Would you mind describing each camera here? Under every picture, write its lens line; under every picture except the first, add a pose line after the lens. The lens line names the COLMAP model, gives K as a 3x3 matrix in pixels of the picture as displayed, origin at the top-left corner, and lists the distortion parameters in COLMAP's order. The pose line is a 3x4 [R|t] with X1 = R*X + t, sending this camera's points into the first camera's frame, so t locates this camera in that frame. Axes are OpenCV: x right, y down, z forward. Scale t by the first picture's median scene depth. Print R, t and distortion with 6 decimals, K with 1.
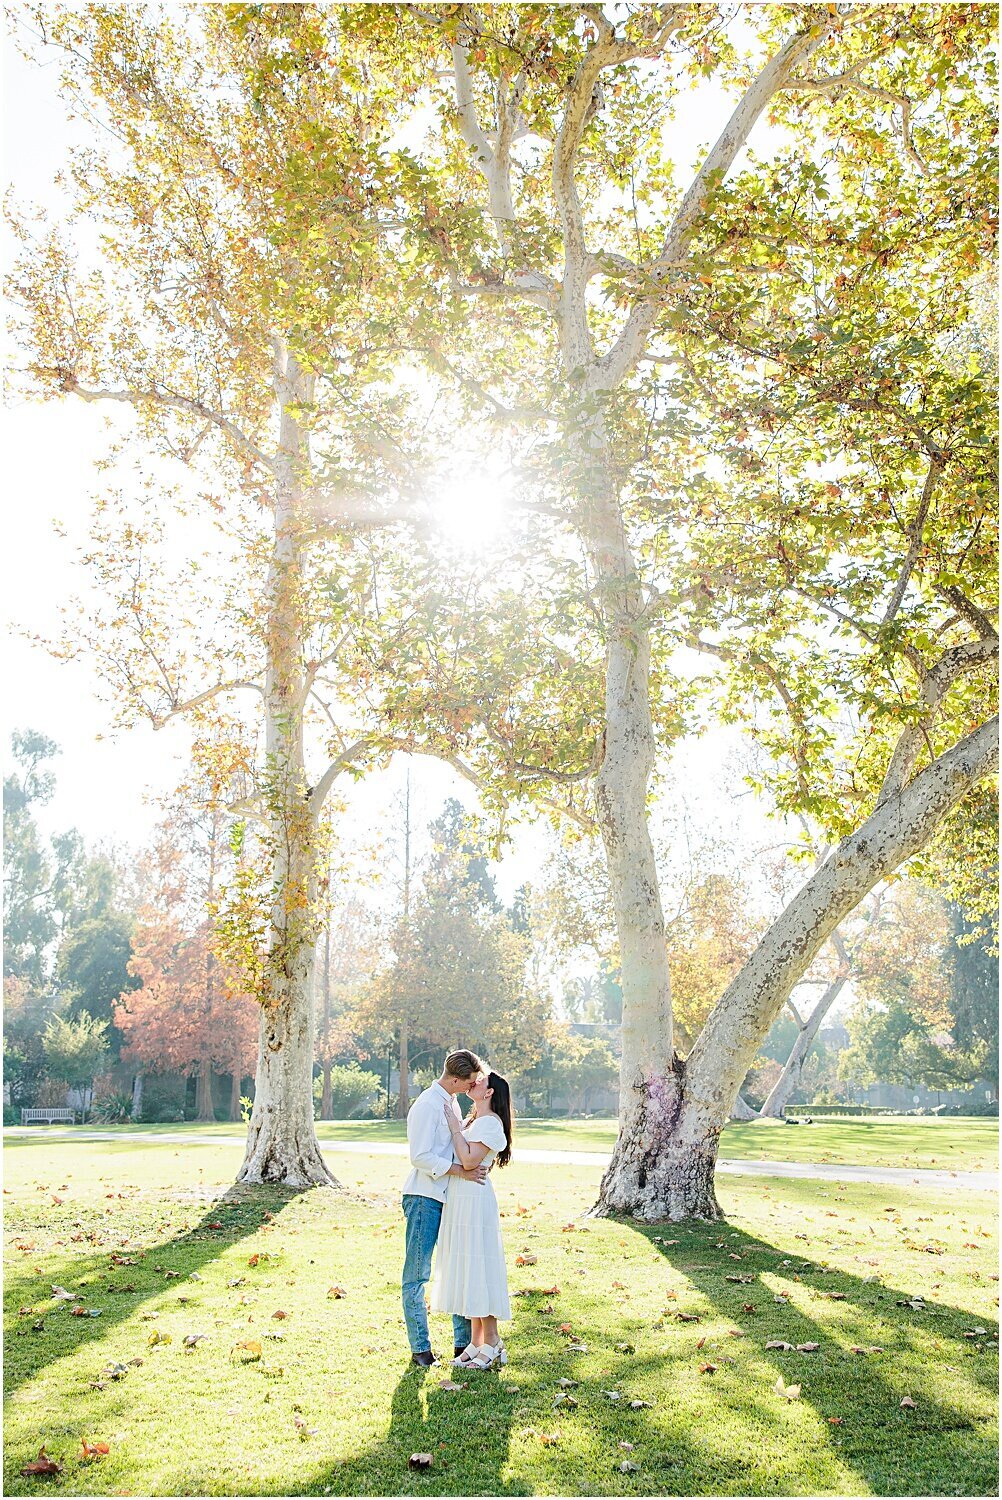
lens RADIAL K [[1401.5, 0, 542.3], [0, 1401.5, 759.4], [0, 0, 1]] dist [0.002905, 0.000000]
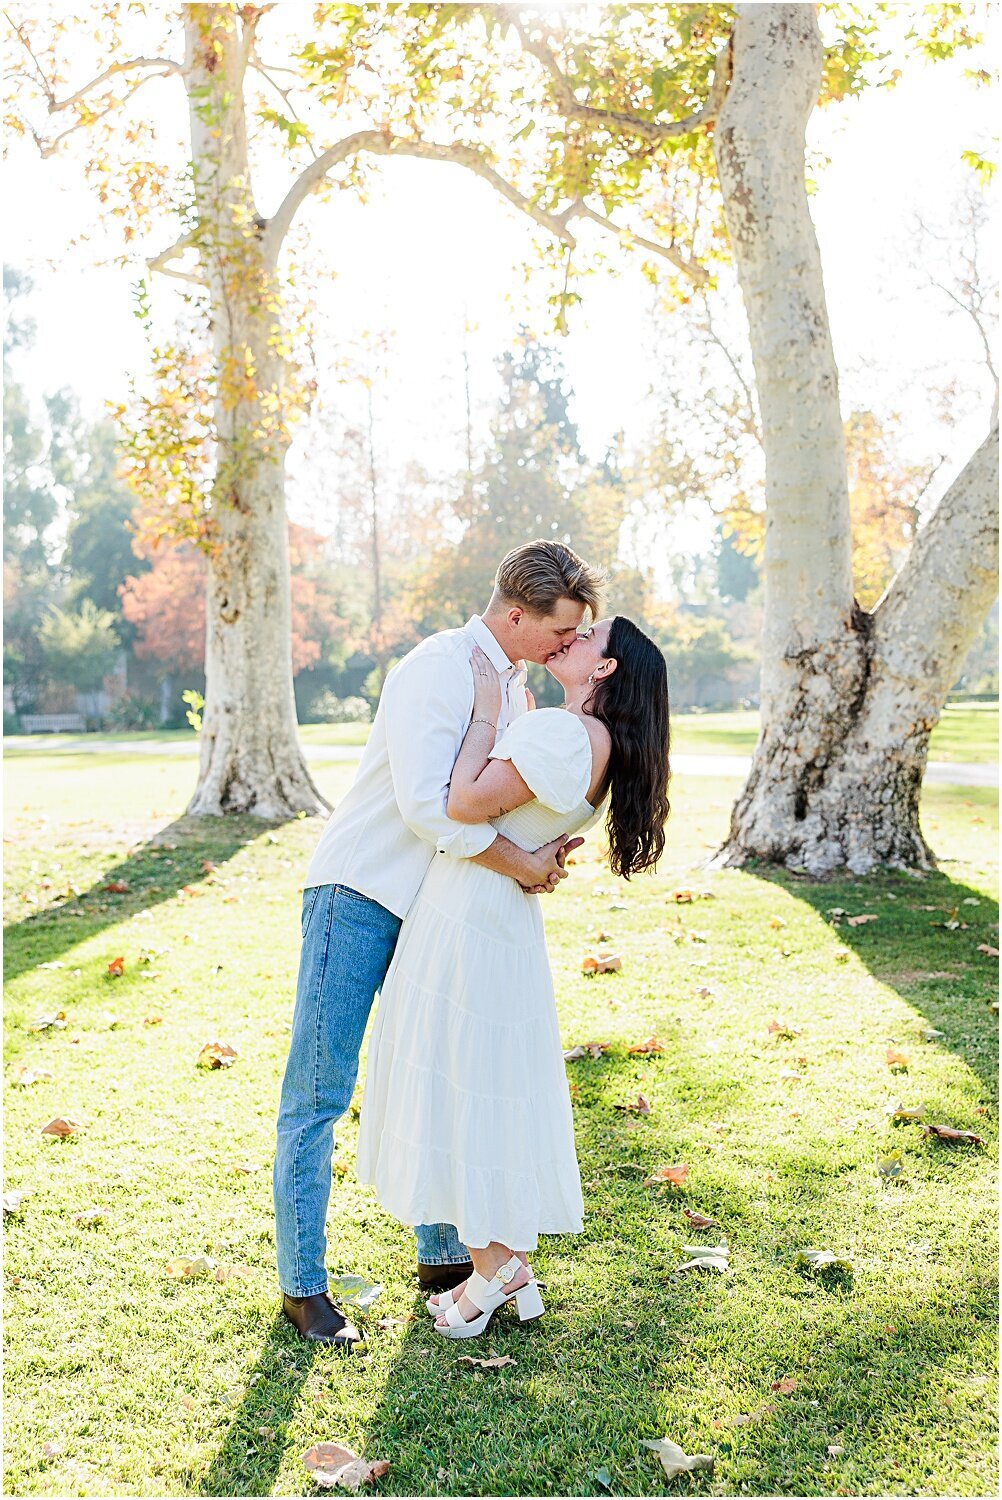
lens RADIAL K [[1643.2, 0, 501.4], [0, 1643.2, 749.1], [0, 0, 1]] dist [0.015886, 0.000000]
pose [[0.995850, -0.020114, -0.088756, 0.005187], [0.043107, 0.963177, 0.265392, 0.065530], [0.080150, -0.268116, 0.960047, 0.251326]]
